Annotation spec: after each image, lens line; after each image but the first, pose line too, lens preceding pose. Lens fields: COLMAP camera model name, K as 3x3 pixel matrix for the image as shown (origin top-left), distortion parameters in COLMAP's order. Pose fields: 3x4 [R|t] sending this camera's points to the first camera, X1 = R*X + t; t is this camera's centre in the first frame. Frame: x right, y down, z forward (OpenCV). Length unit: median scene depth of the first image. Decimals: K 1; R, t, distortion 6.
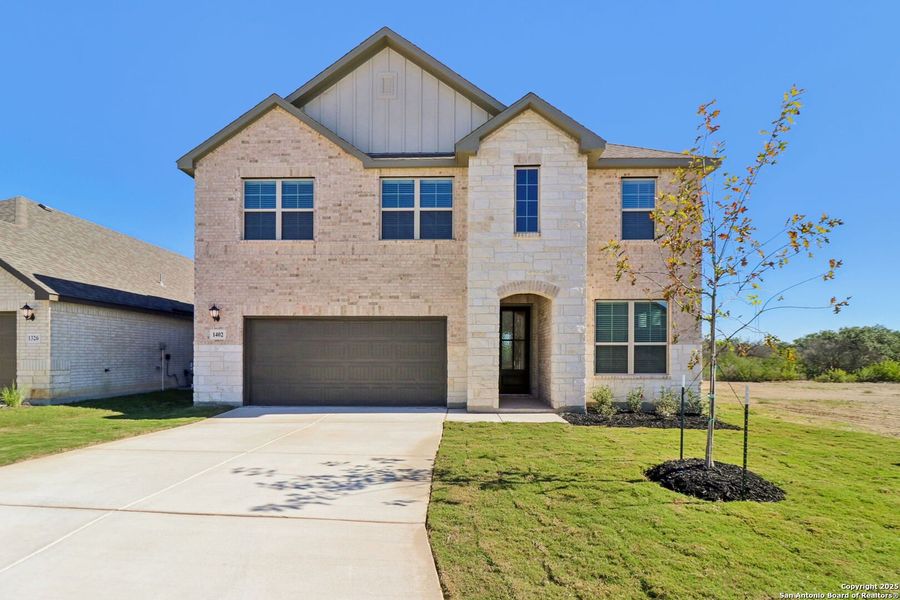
lens RADIAL K [[456.0, 0, 445.7], [0, 456.0, 345.6], [0, 0, 1]] dist [0.000079, -0.001155]
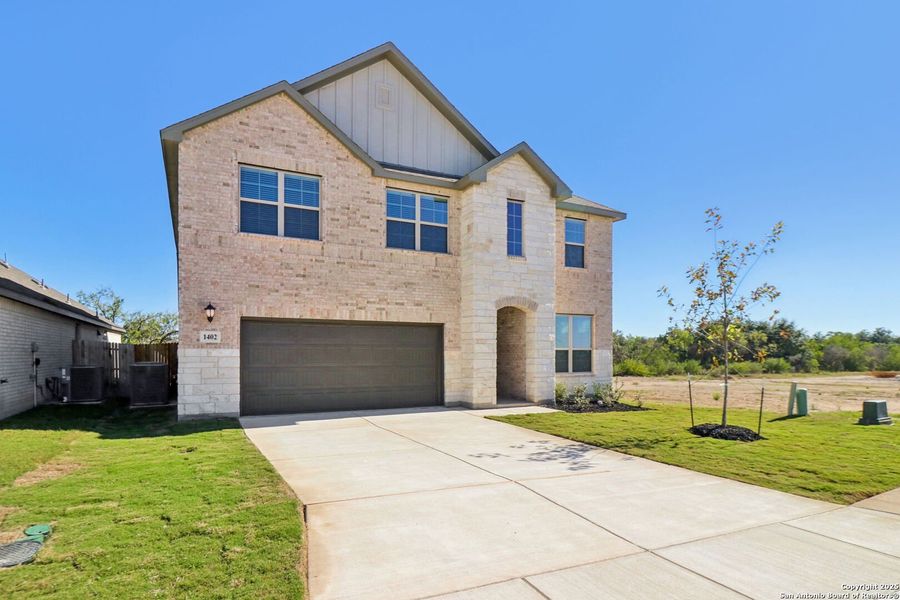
lens RADIAL K [[516.8, 0, 447.1], [0, 516.8, 342.2], [0, 0, 1]] dist [0.004373, 0.000371]
pose [[0.874454, 0.009669, 0.485013, -0.589245], [-0.008732, 0.999953, -0.004191, -0.013875], [-0.485031, -0.000570, 0.874497, -0.090946]]
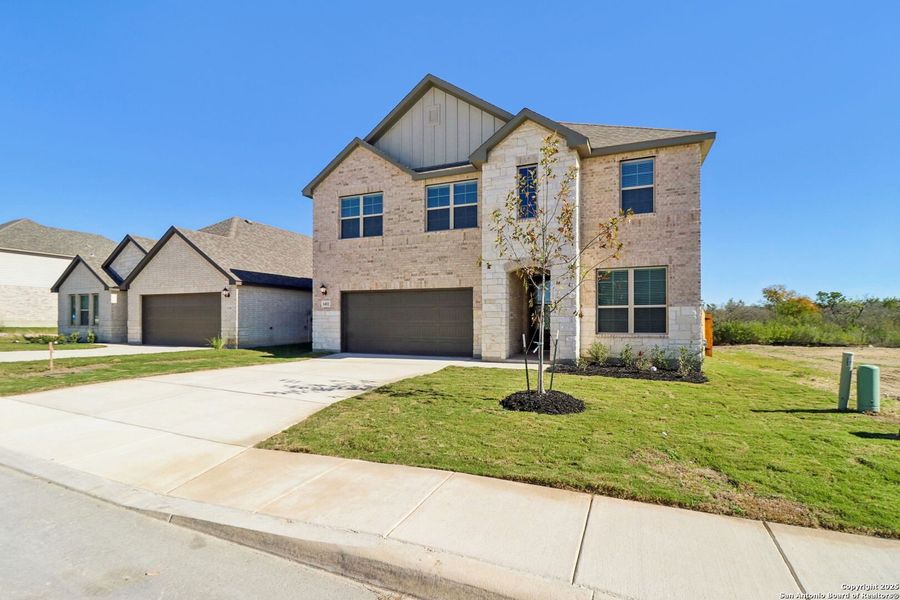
lens RADIAL K [[430.6, 0, 432.5], [0, 430.6, 301.9], [0, 0, 1]] dist [0.011120, -0.011041]
pose [[0.928414, -0.017215, -0.371148, 0.344873], [0.009868, 0.999716, -0.021685, 0.002932], [0.371416, 0.016470, 0.928321, -0.172464]]
